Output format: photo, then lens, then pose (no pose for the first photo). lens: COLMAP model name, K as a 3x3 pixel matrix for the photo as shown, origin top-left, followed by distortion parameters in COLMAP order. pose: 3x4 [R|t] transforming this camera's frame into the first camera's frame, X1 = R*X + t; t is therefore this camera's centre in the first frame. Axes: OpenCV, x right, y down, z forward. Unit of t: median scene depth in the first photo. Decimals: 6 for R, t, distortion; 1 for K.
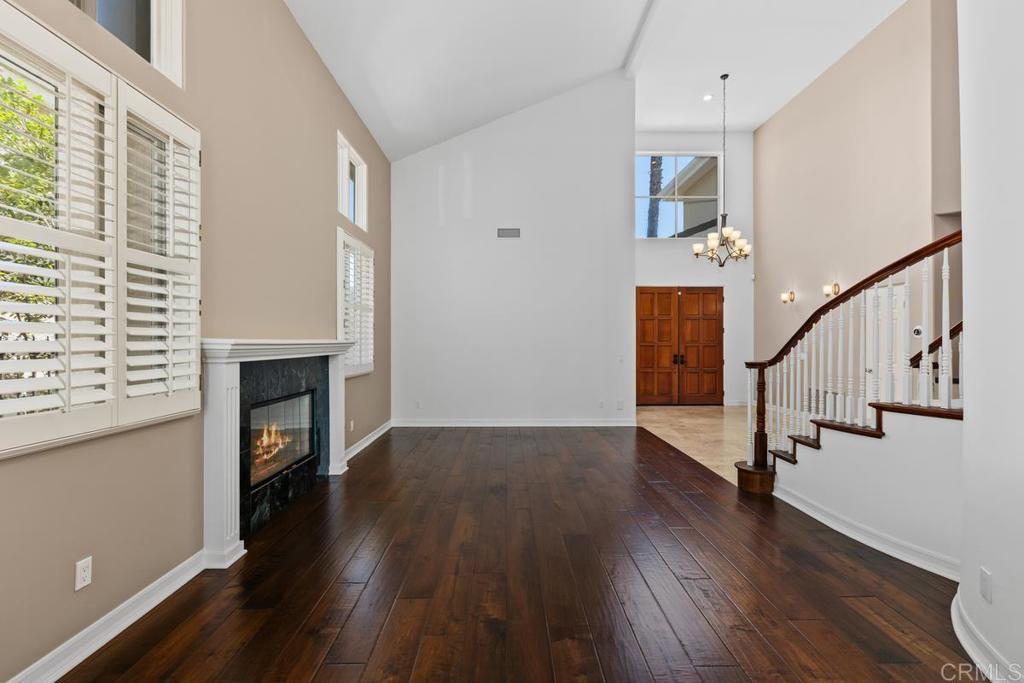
lens RADIAL K [[456.2, 0, 510.8], [0, 456.2, 338.4], [0, 0, 1]] dist [0.001196, 0.000482]
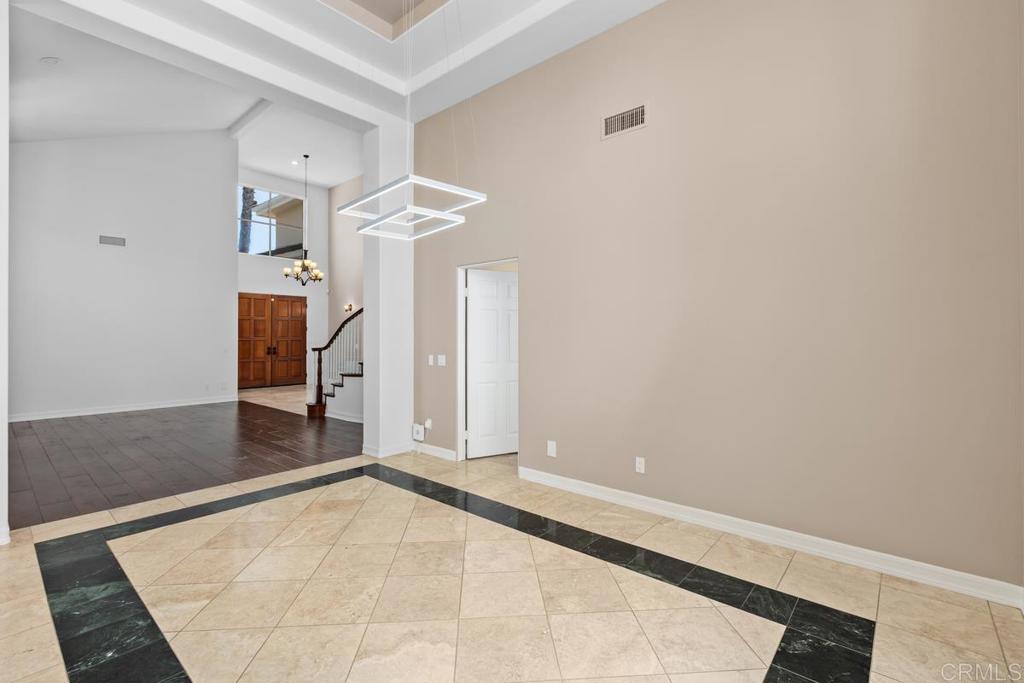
lens RADIAL K [[456.2, 0, 511.3], [0, 456.2, 332.1], [0, 0, 1]] dist [0.001196, 0.000482]
pose [[0.666474, 0.004736, 0.745513, -0.174015], [-0.002778, 0.999989, -0.003869, -0.004459], [-0.745523, 0.000508, 0.666479, -0.445066]]
